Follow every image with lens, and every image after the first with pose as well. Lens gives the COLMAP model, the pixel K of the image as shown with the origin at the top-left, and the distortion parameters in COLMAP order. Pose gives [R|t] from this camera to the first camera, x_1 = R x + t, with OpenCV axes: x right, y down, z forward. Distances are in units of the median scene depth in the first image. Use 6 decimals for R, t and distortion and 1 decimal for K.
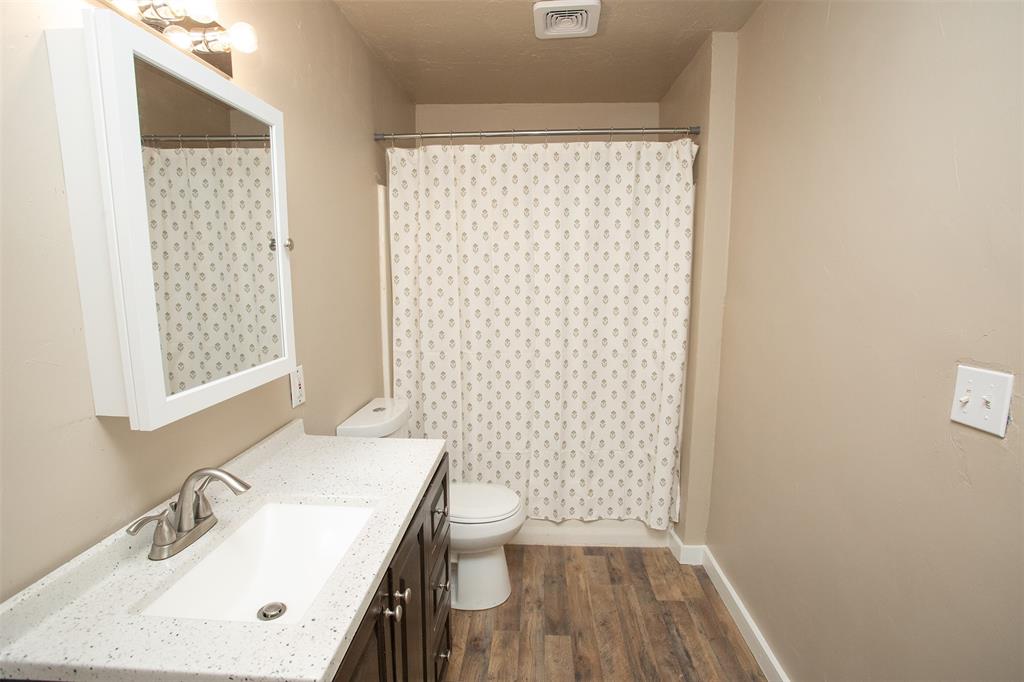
lens RADIAL K [[496.1, 0, 514.5], [0, 496.1, 346.0], [0, 0, 1]] dist [-0.076212, 0.033753]
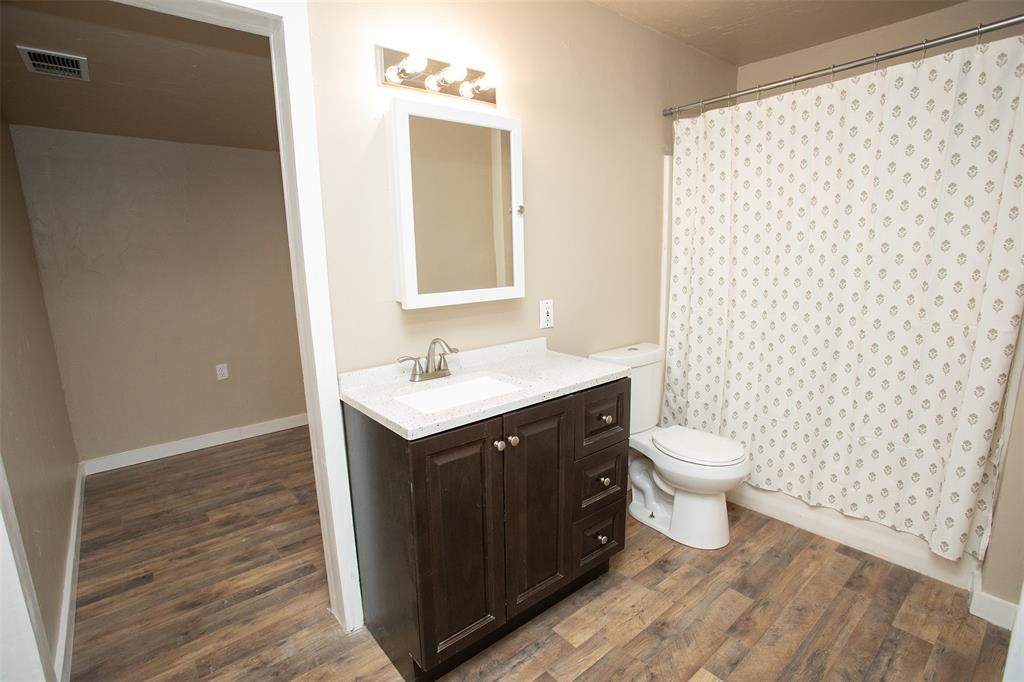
lens RADIAL K [[496.1, 0, 514.5], [0, 496.1, 346.0], [0, 0, 1]] dist [-0.076212, 0.033753]
pose [[0.677112, 0.123517, -0.725440, 0.361587], [-0.088238, 0.992328, 0.086598, 0.039873], [0.730571, 0.005375, 0.682816, -0.017011]]
